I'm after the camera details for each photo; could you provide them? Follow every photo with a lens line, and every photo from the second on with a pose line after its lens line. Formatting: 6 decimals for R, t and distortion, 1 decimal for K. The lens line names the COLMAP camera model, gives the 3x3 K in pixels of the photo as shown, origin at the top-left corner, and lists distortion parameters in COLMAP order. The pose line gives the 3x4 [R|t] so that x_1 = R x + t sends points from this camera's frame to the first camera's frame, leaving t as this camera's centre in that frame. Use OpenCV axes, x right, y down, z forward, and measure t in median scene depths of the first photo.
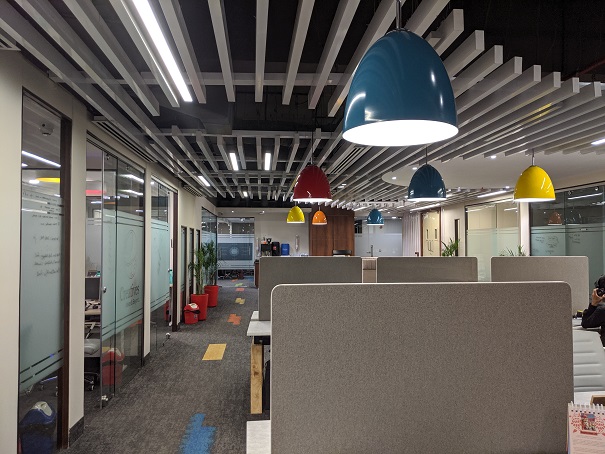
lens RADIAL K [[491.0, 0, 302.5], [0, 491.0, 227.0], [0, 0, 1]] dist [0.080222, -0.142239]
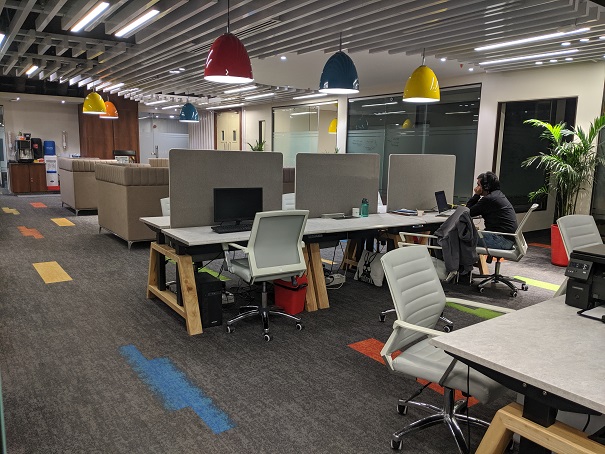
lens RADIAL K [[491.0, 0, 302.5], [0, 491.0, 227.0], [0, 0, 1]] dist [0.080222, -0.142239]
pose [[0.865722, -0.053875, 0.497617, -0.147086], [-0.041078, 0.983189, 0.177911, 0.017330], [-0.498837, -0.174462, 0.848955, 0.097324]]
